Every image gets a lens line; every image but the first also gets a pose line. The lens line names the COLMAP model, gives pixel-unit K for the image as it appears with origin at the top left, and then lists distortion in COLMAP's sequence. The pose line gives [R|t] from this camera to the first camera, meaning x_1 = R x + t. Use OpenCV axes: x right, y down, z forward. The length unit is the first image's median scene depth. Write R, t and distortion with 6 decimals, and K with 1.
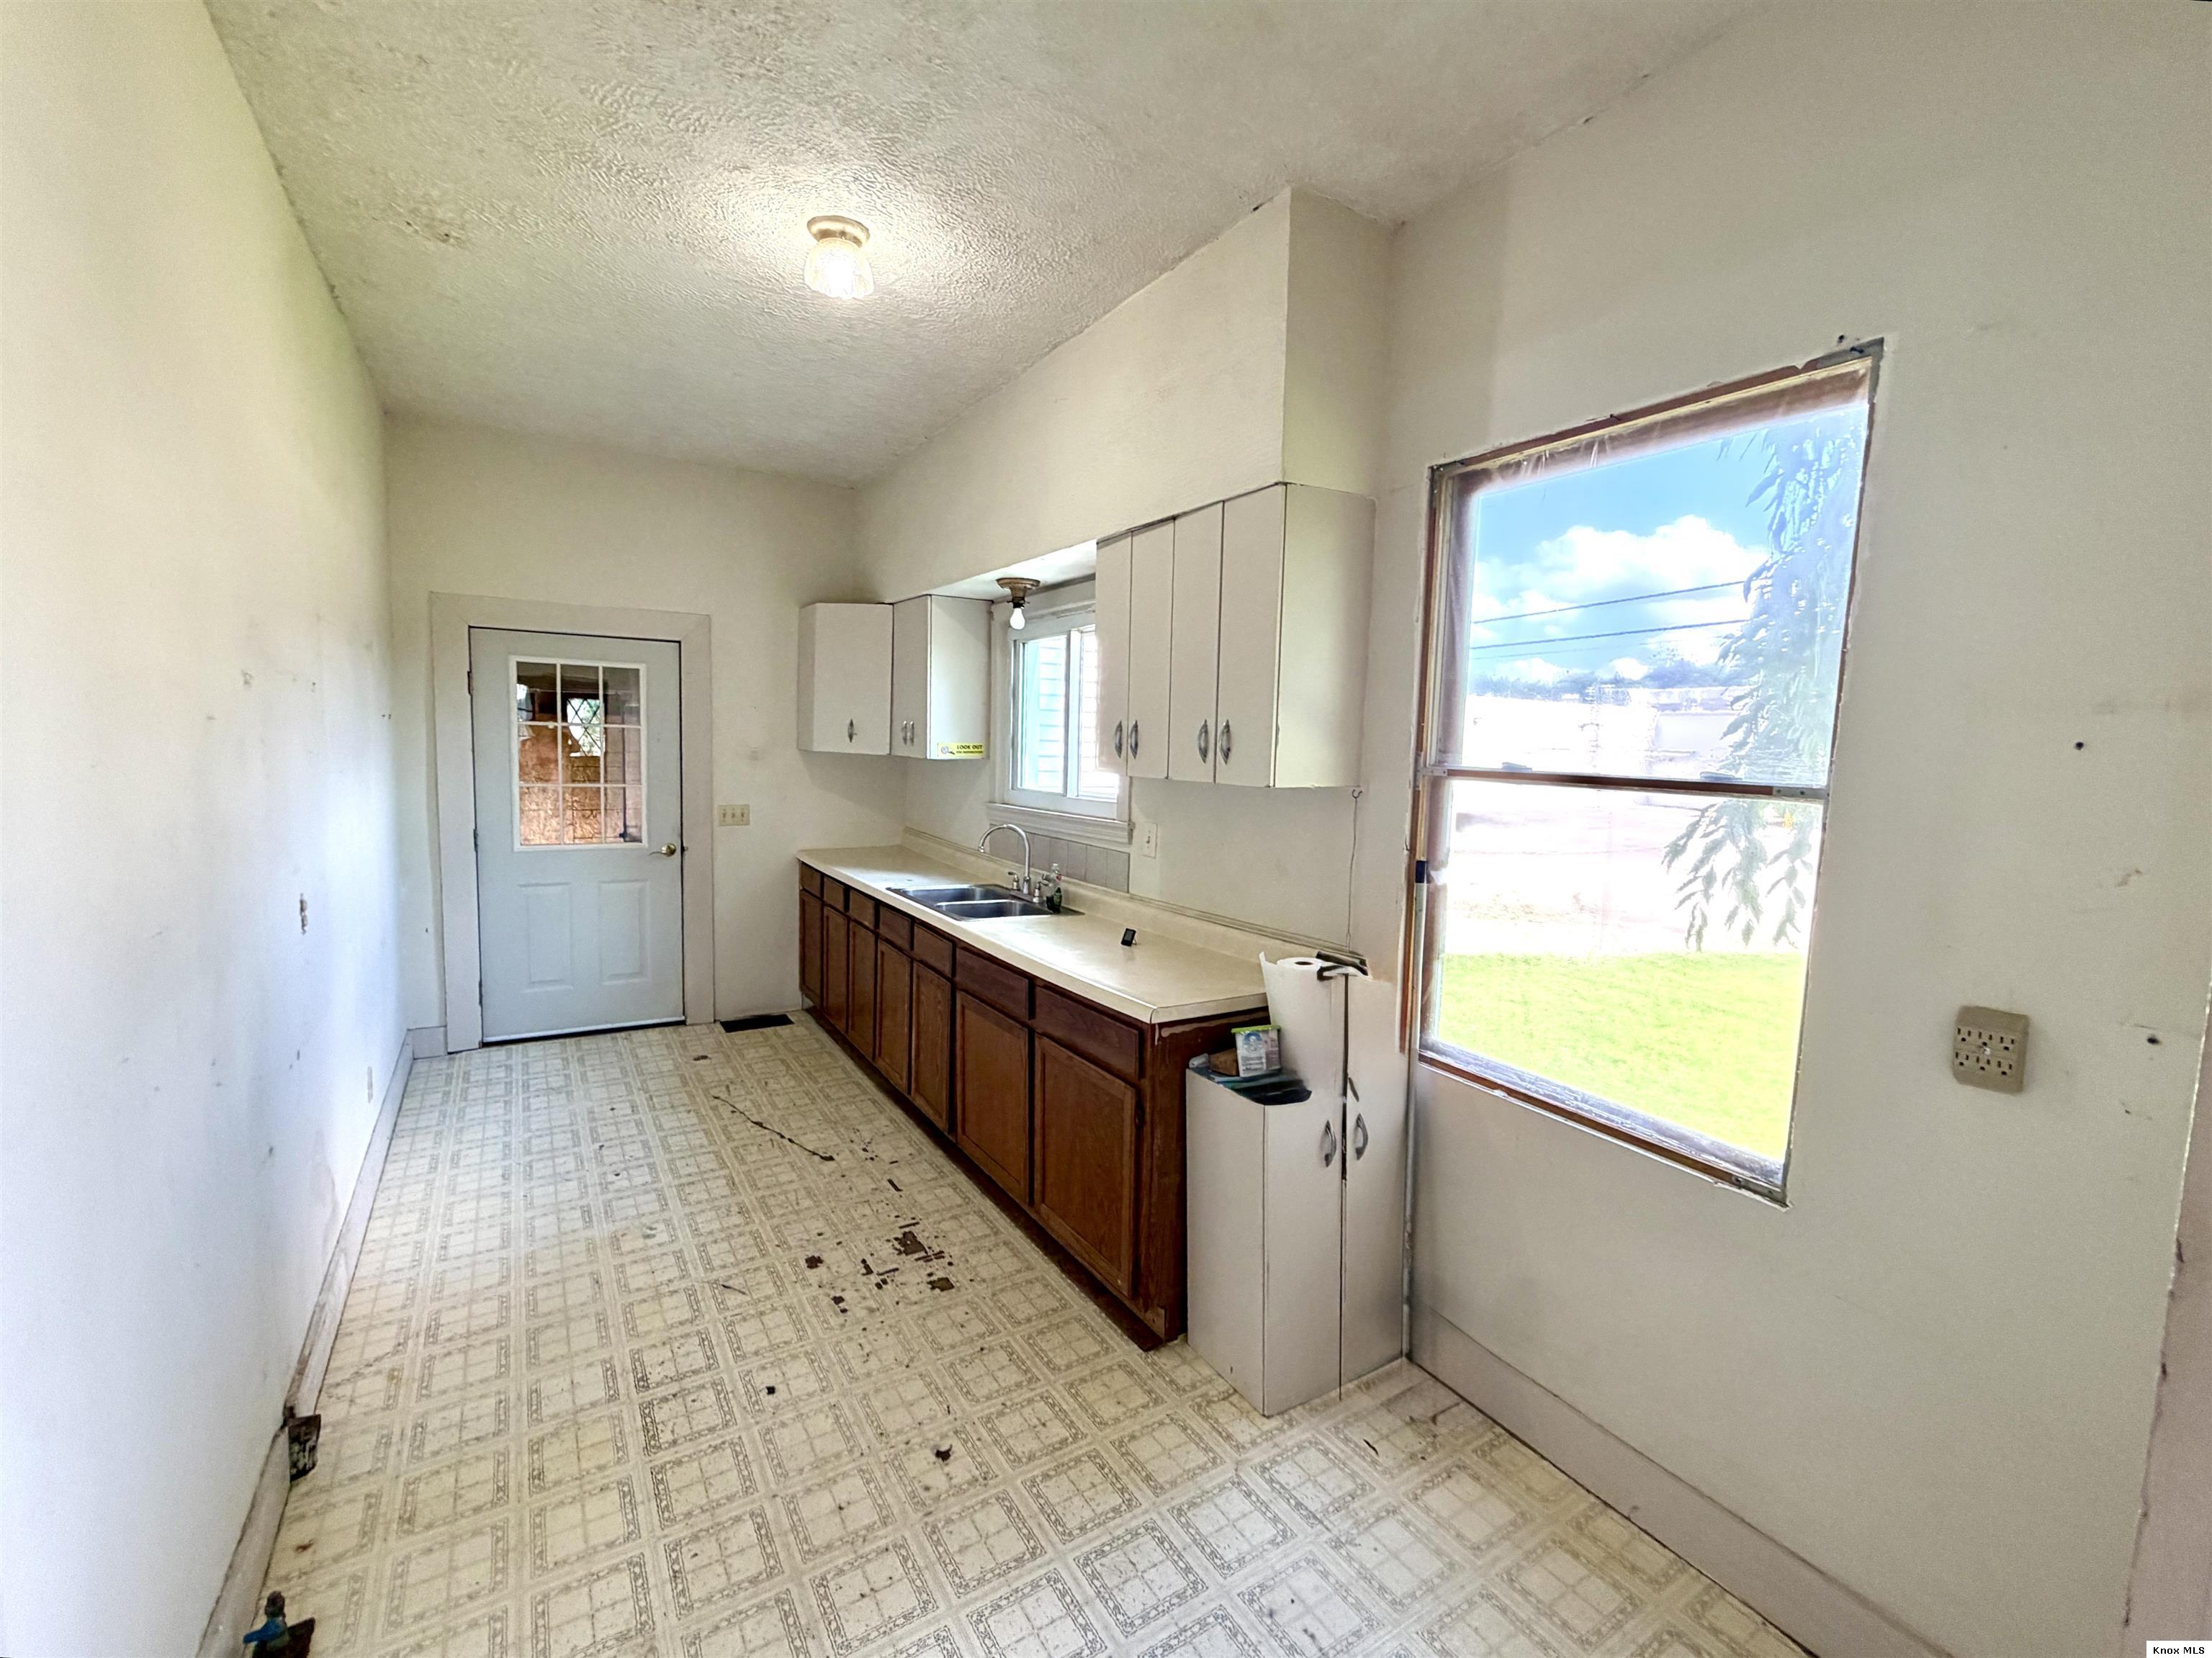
lens RADIAL K [[950.9, 0, 1096.9], [0, 950.9, 830.1], [0, 0, 1]] dist [0.001678, 0.000449]
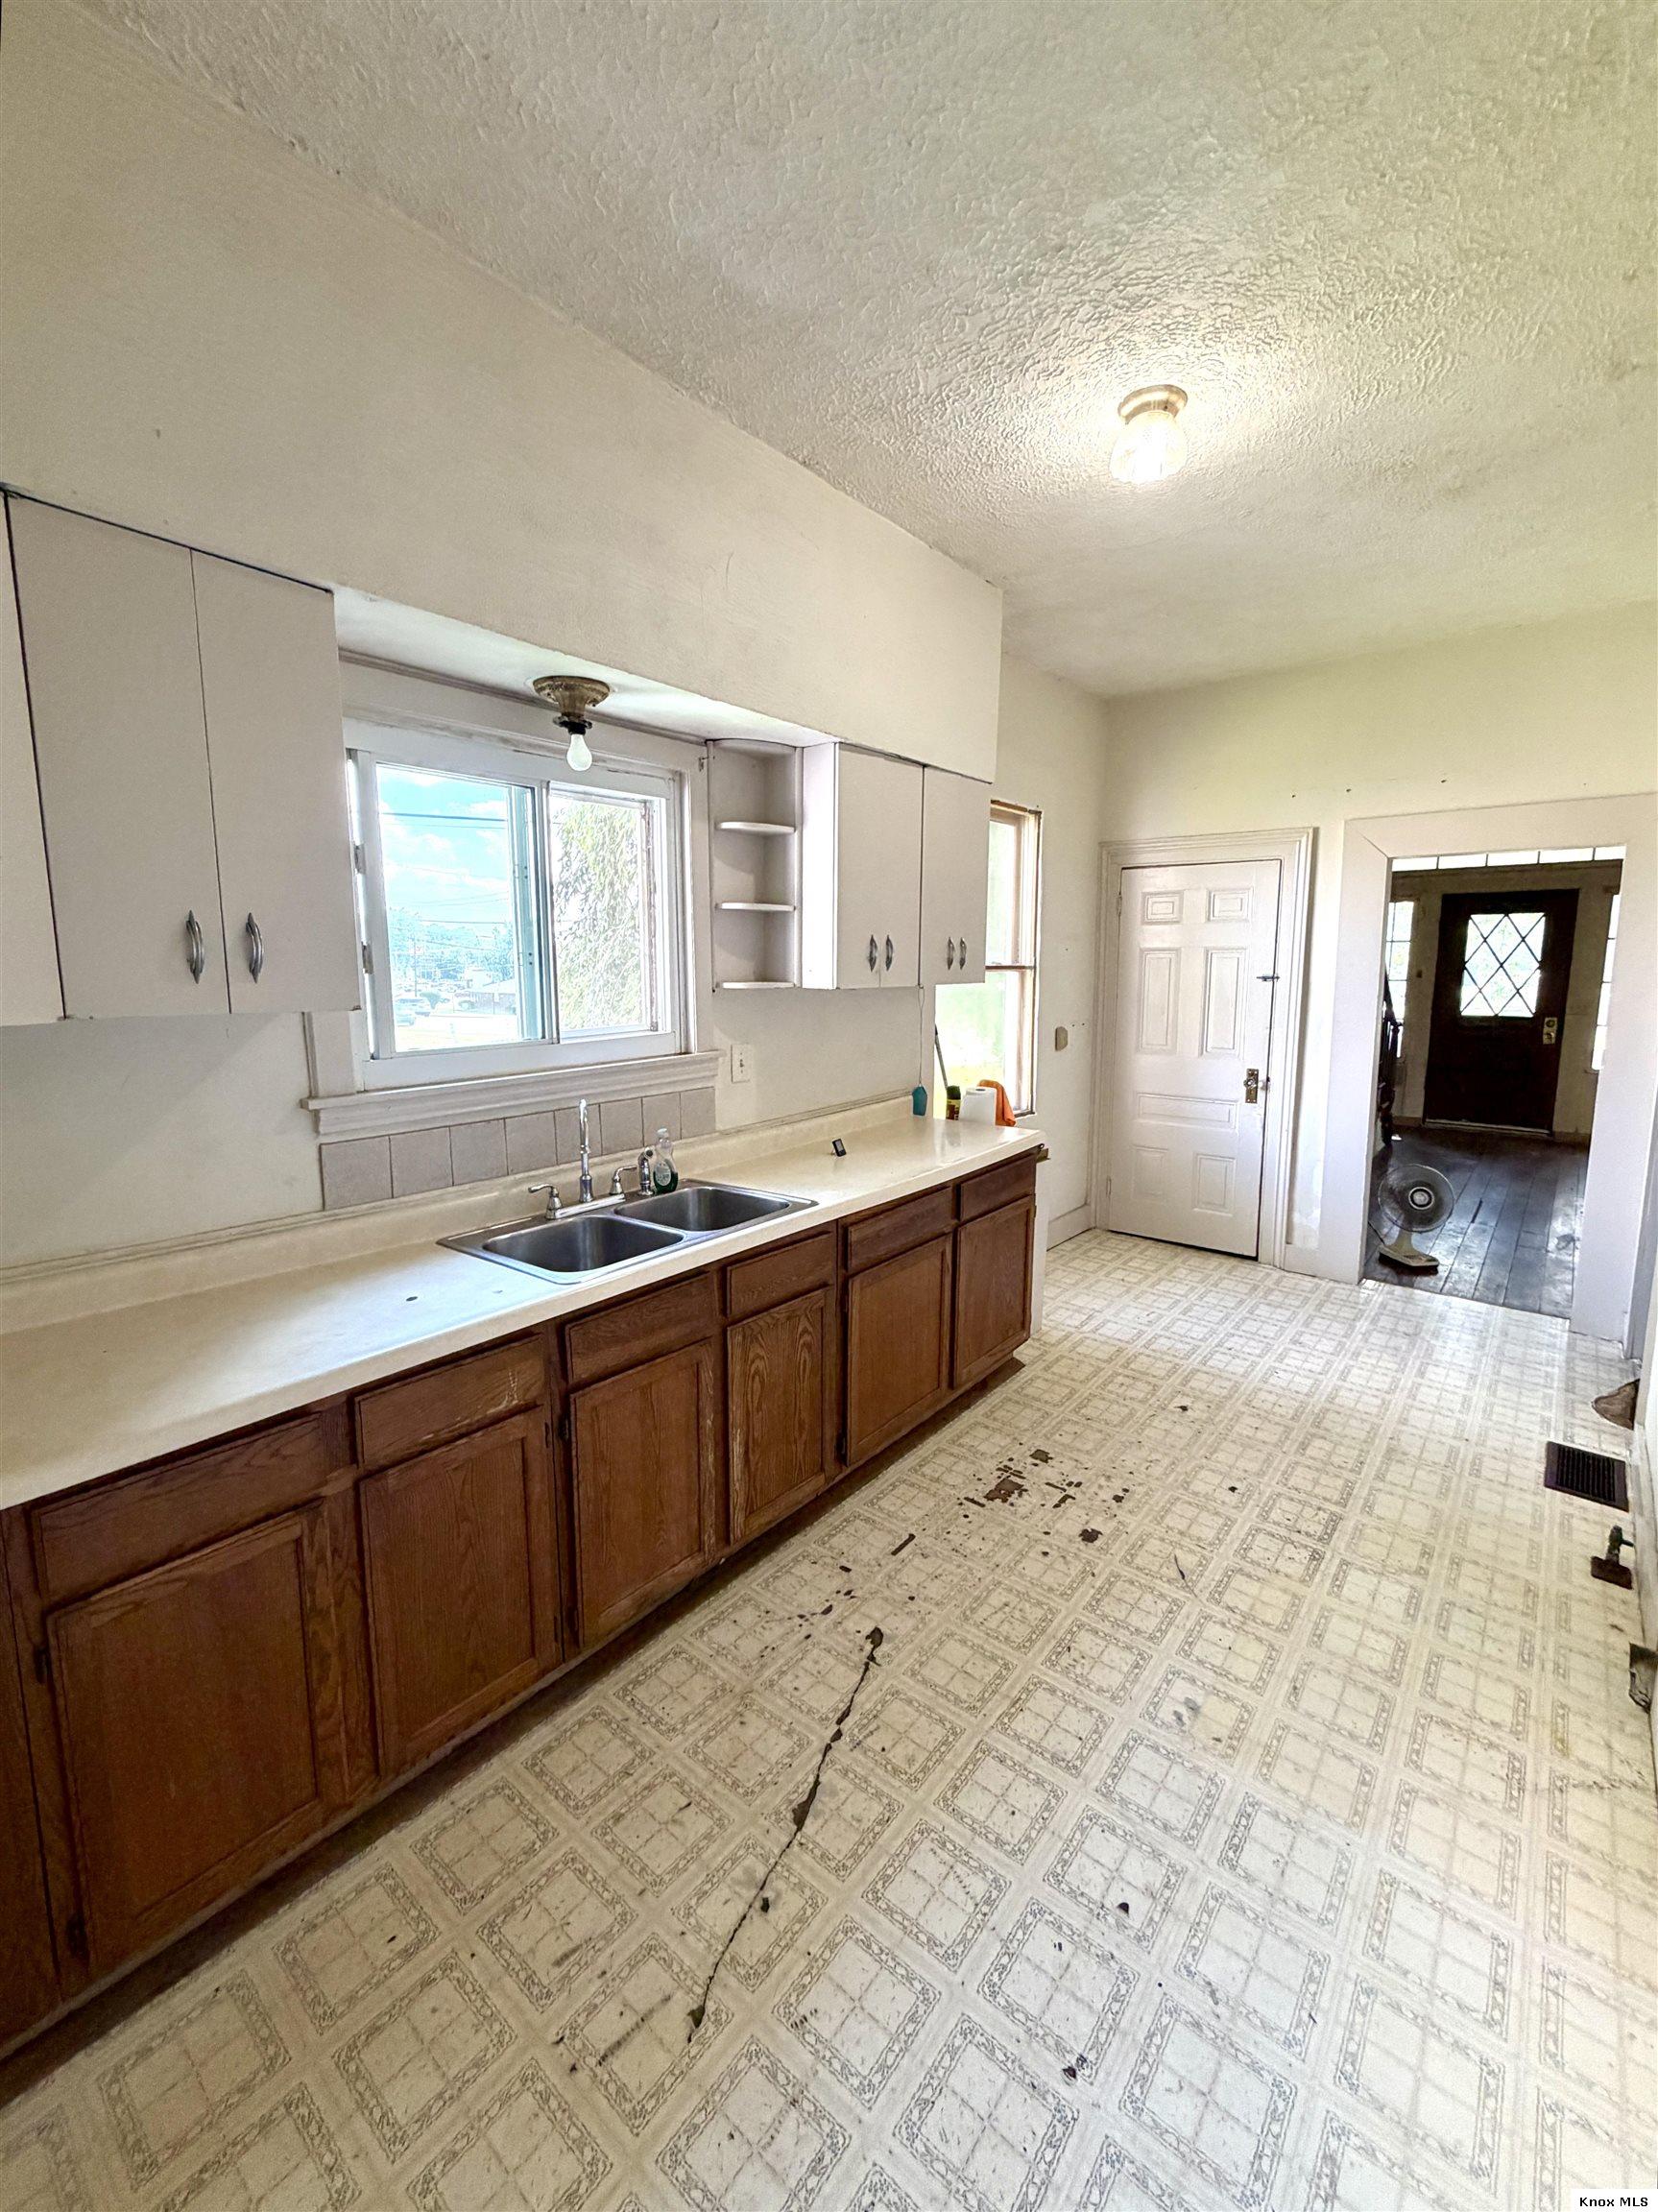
lens RADIAL K [[904.4, 0, 839.5], [0, 904.4, 1091.8], [0, 0, 1]] dist [-0.000415, 0.000173]
pose [[-0.334851, -0.164409, 0.927817, -0.982392], [0.081552, 0.975909, 0.202364, -0.163095], [-0.938735, 0.143427, -0.313376, 1.481015]]
